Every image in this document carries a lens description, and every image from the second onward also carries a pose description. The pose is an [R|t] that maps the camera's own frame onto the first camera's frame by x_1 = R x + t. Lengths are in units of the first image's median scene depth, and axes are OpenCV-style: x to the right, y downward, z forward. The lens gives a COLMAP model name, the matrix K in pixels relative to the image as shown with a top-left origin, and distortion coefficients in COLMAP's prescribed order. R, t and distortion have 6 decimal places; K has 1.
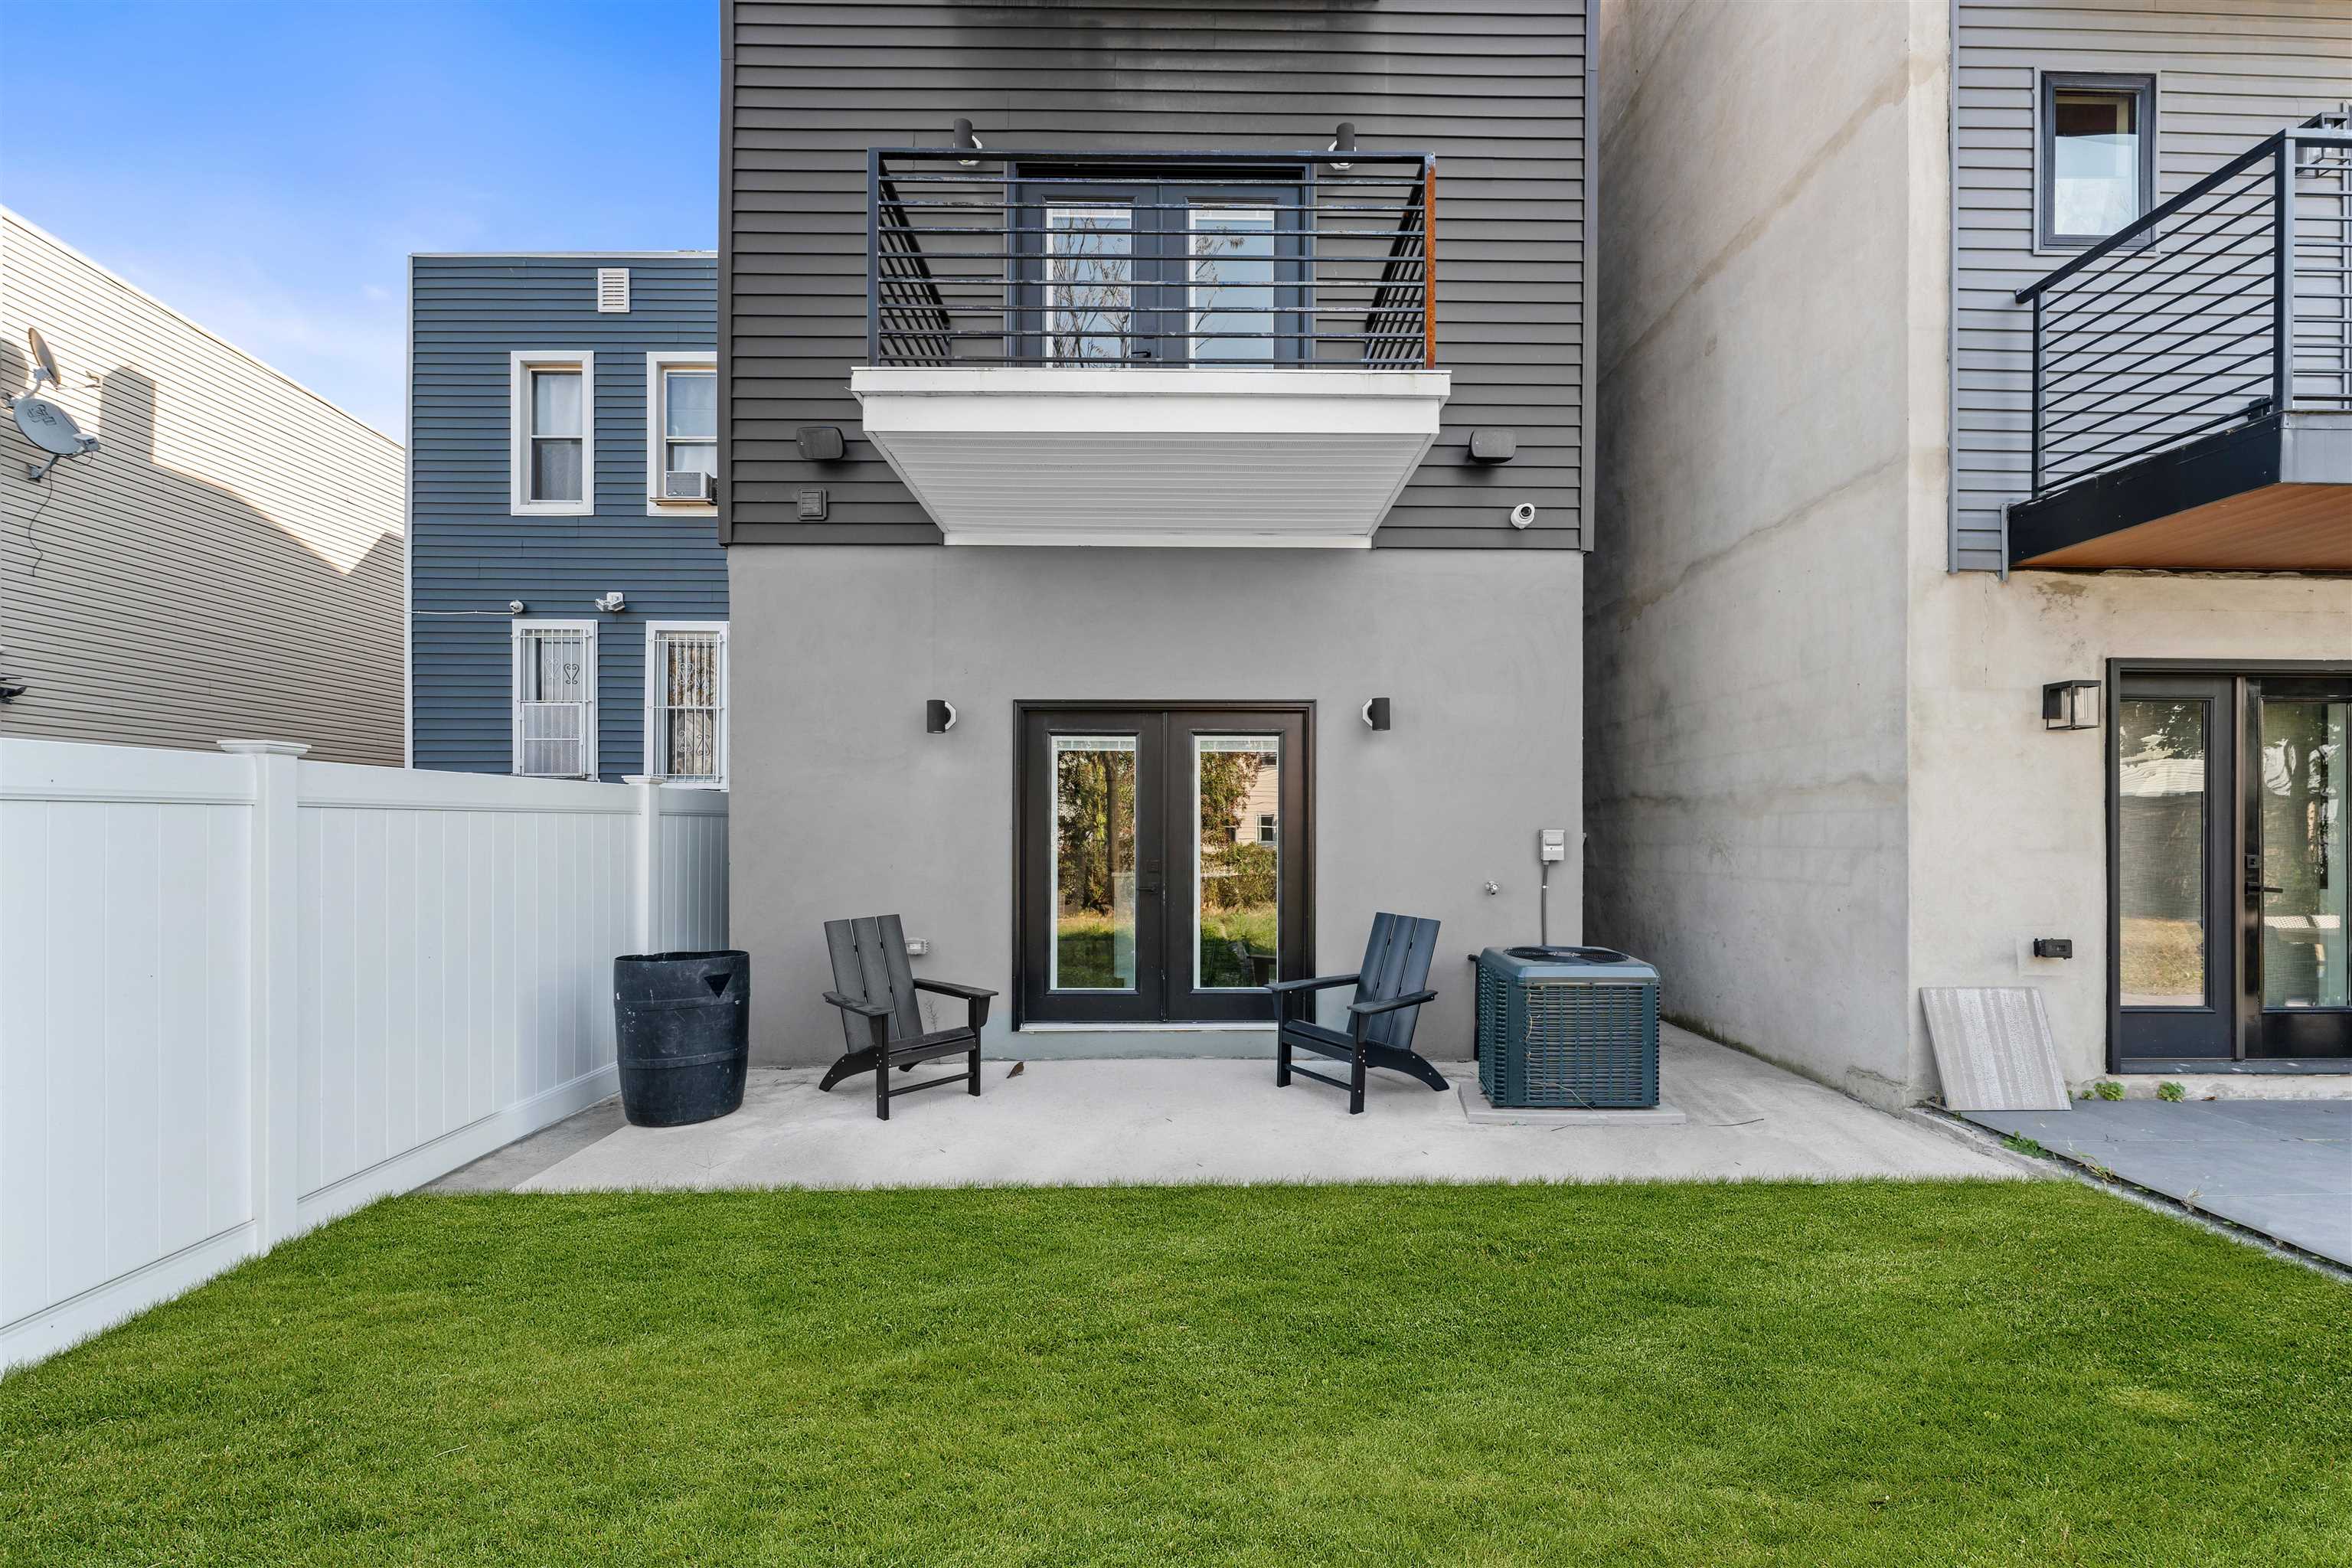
lens RADIAL K [[942.8, 0, 1186.1], [0, 942.8, 833.1], [0, 0, 1]] dist [-0.003564, 0.000755]
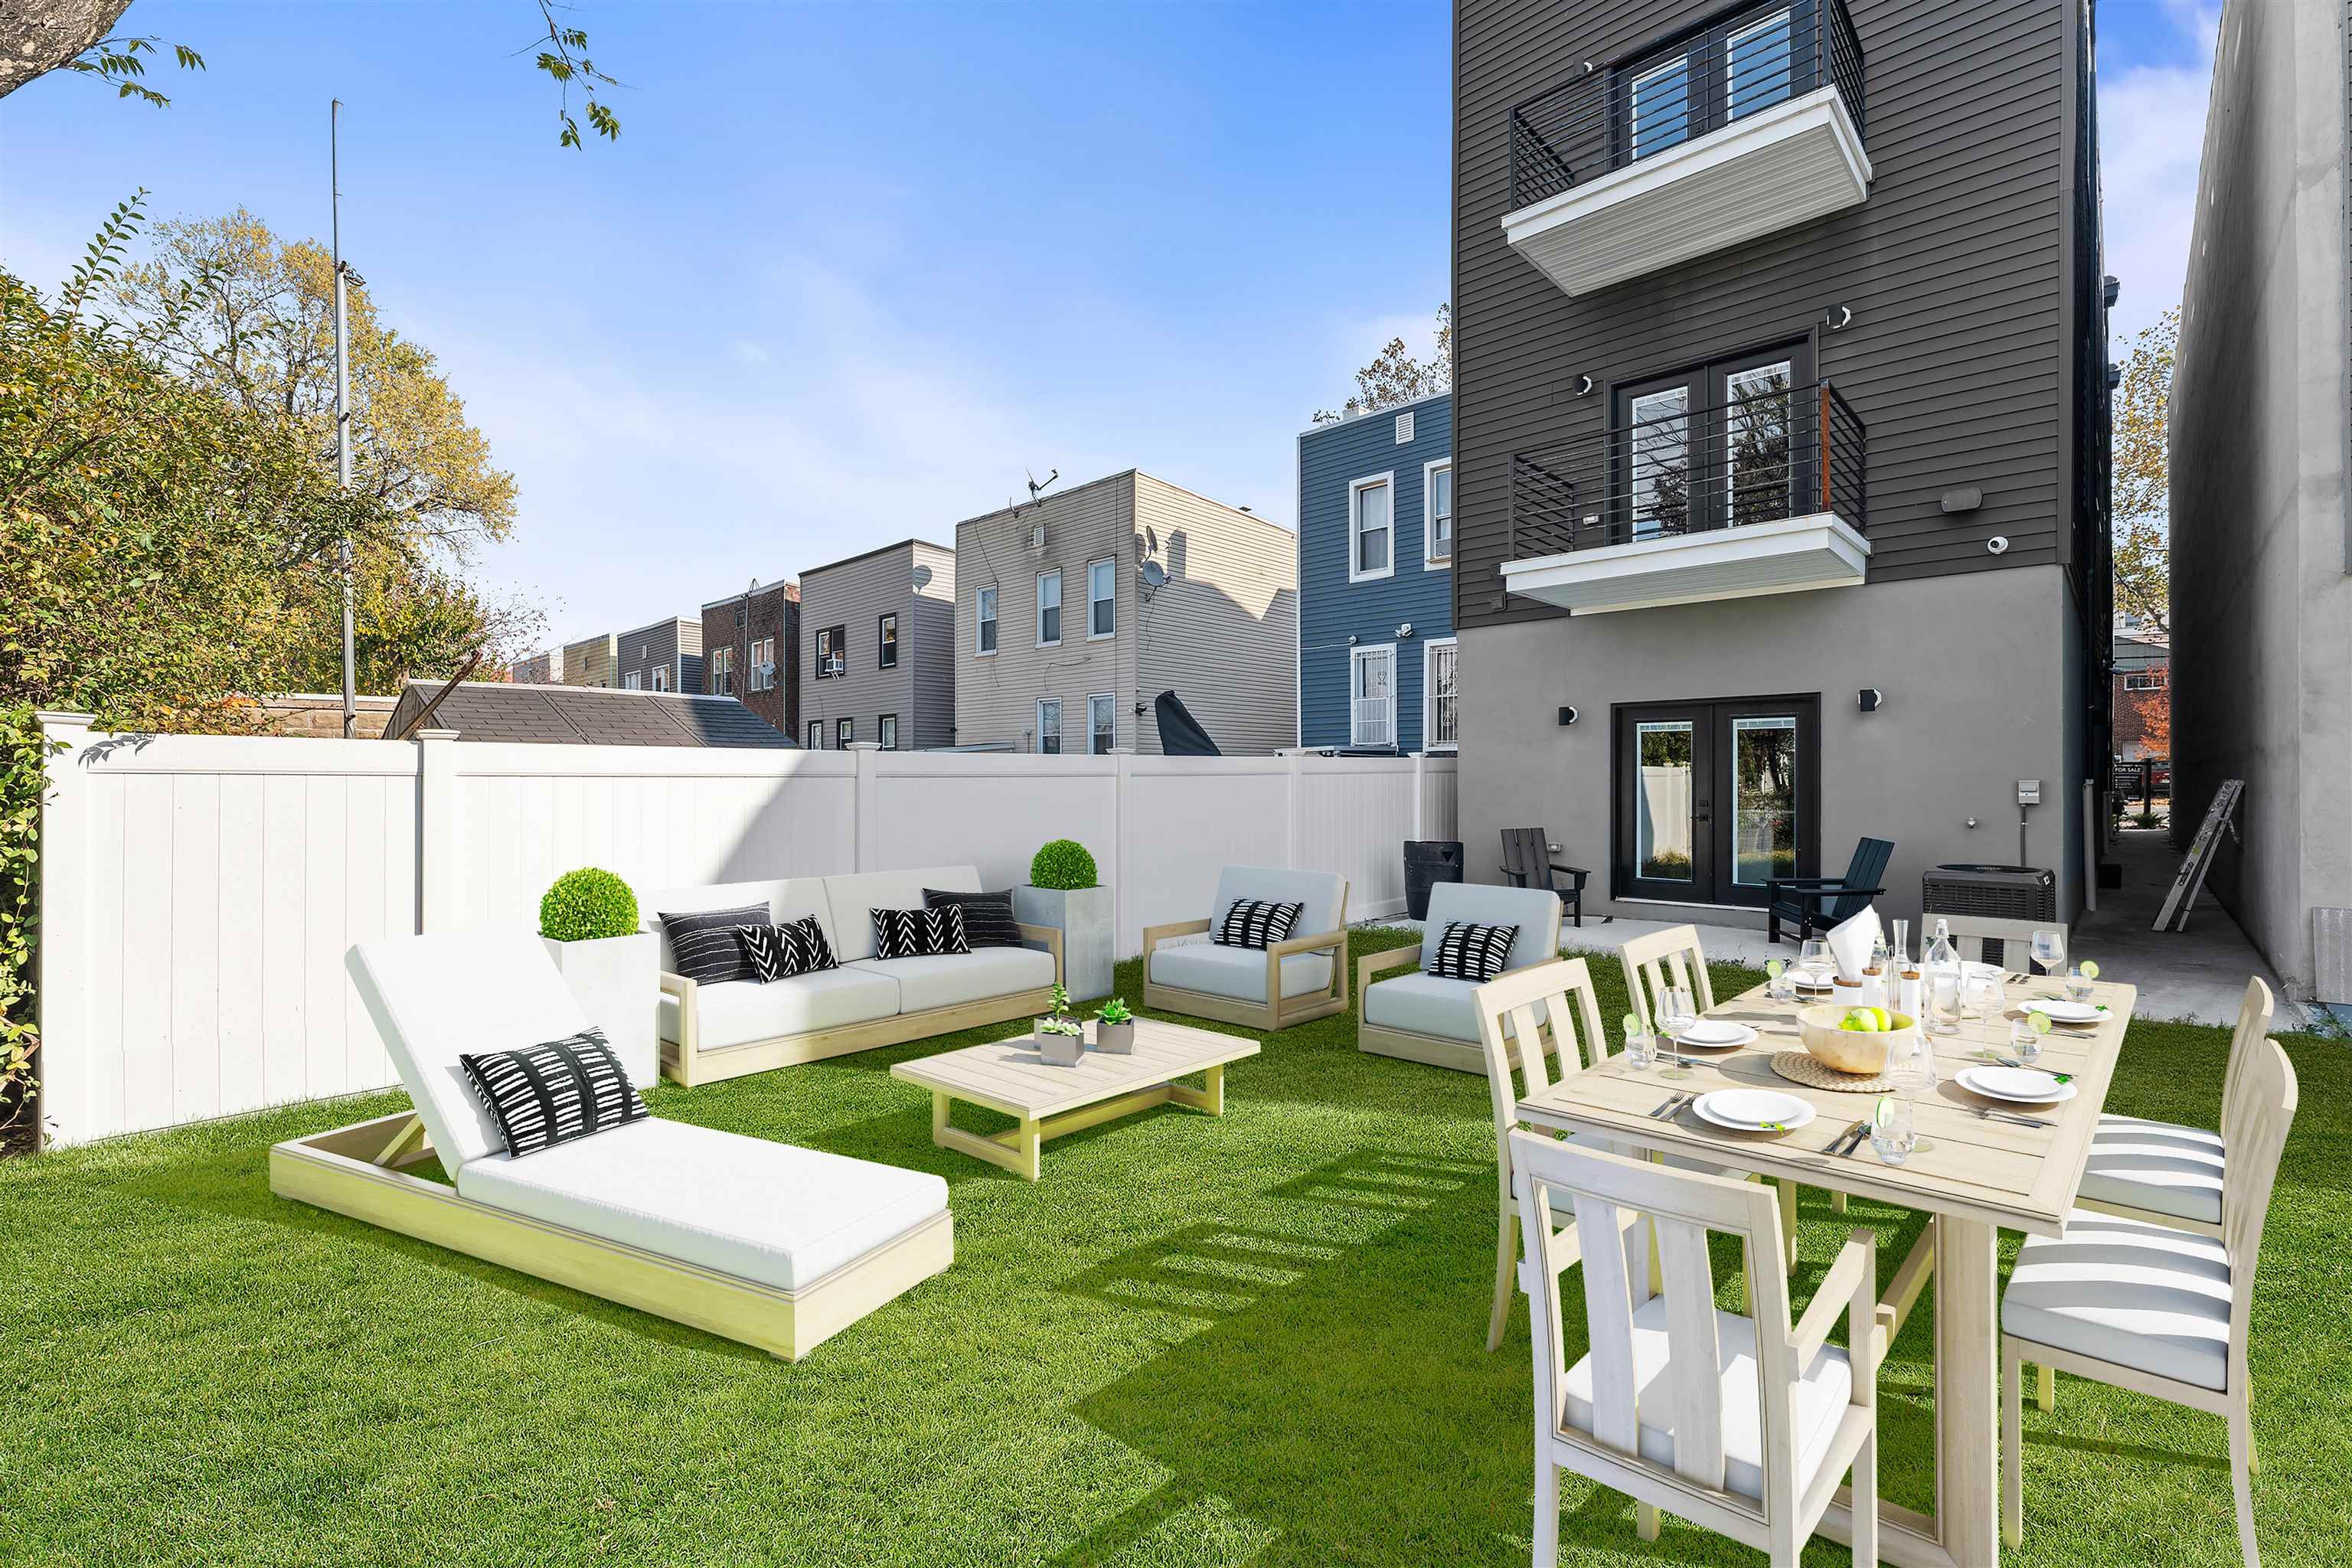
lens RADIAL K [[1019.4, 0, 1179.7], [0, 1019.4, 779.1], [0, 0, 1]] dist [0.000345, 0.001134]
pose [[0.719331, -0.000583, -0.694667, 0.294813], [0.002911, 0.999993, 0.002176, -0.006830], [0.694661, -0.003587, 0.719328, -0.473449]]
